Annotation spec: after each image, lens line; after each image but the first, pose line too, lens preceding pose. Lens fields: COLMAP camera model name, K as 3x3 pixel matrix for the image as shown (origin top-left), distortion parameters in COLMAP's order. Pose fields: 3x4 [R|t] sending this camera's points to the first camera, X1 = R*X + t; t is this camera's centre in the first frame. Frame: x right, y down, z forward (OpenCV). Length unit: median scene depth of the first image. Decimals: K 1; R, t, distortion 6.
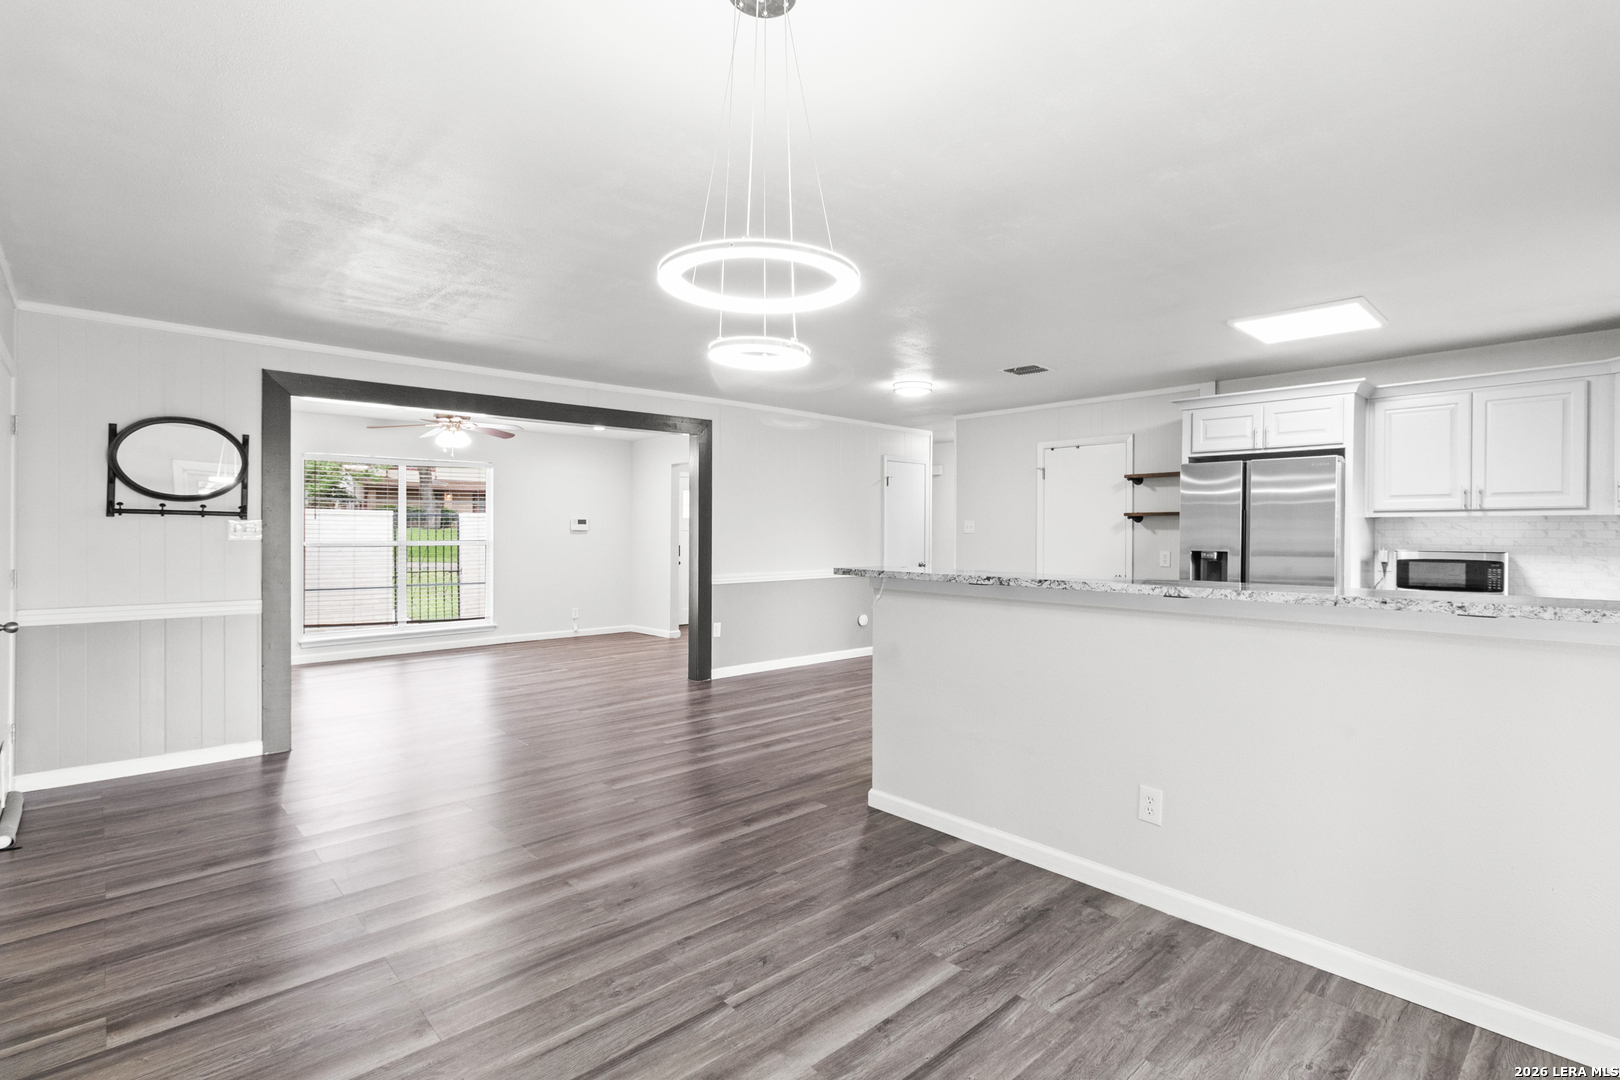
lens RADIAL K [[758.7, 0, 840.6], [0, 758.7, 535.4], [0, 0, 1]] dist [0.011194, 0.000127]
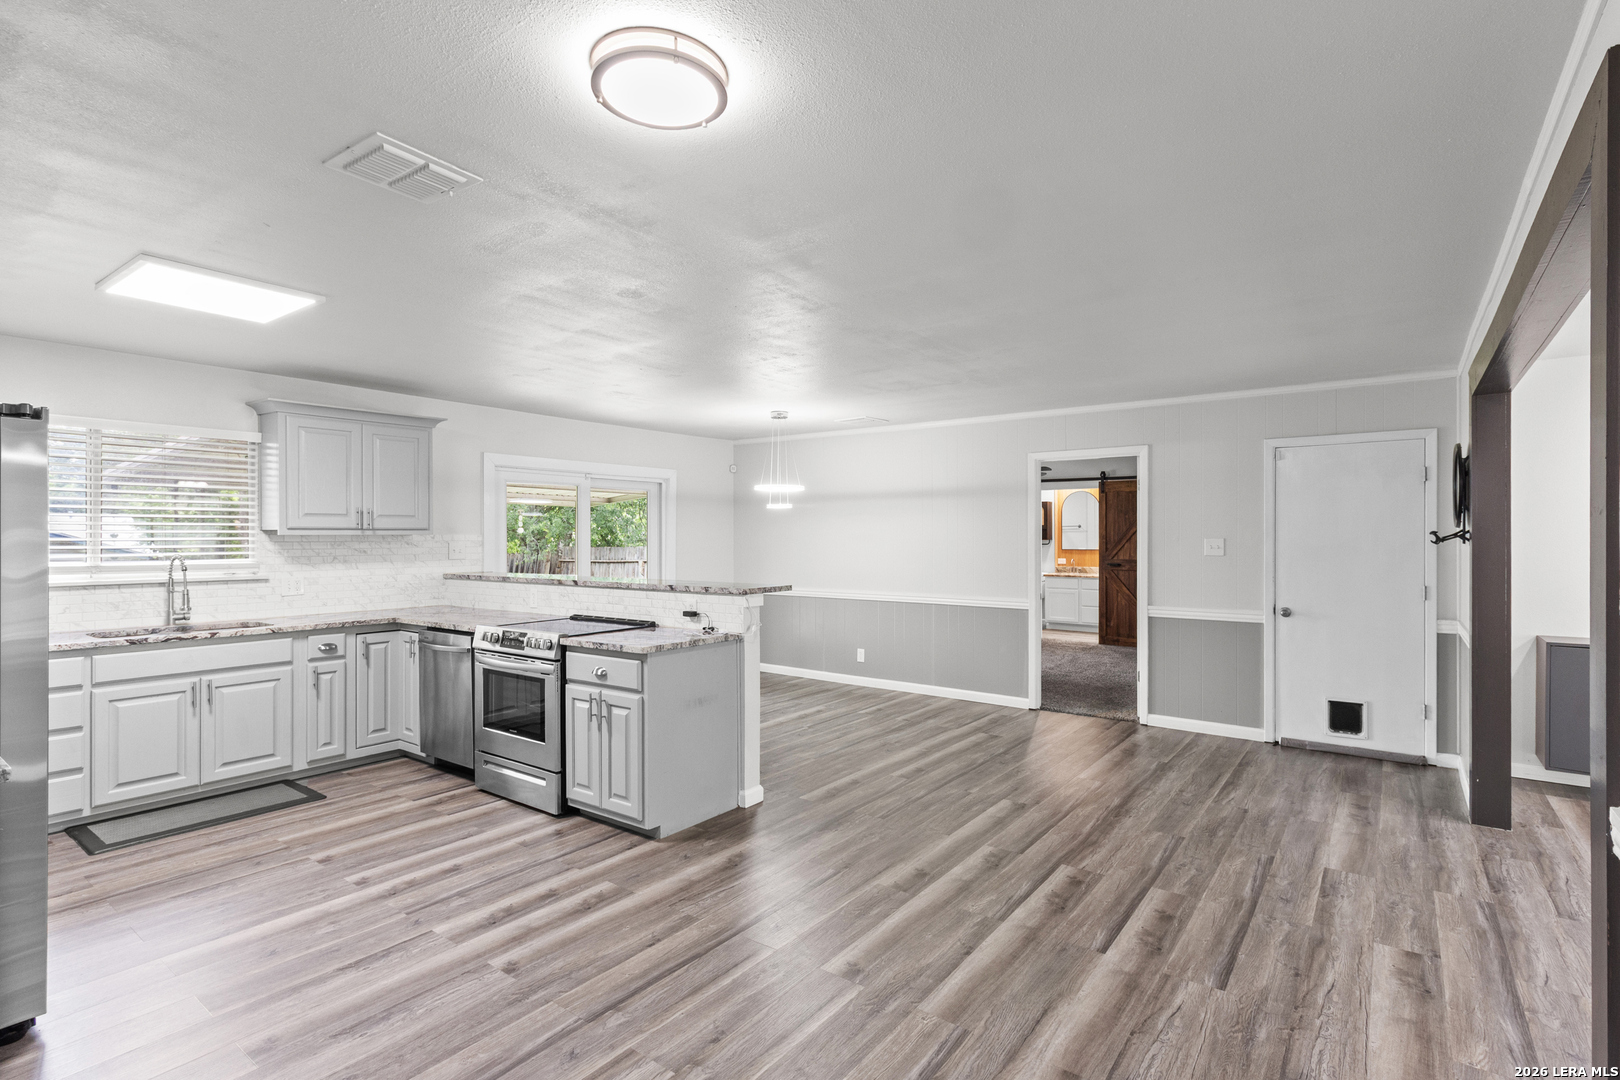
lens RADIAL K [[777.9, 0, 844.5], [0, 777.9, 537.9], [0, 0, 1]] dist [0.002755, -0.000689]
pose [[-0.983419, -0.003821, -0.181305, 0.106892], [-0.004320, 0.999988, 0.002359, -0.027917], [0.181294, 0.003103, -0.983424, 1.803465]]
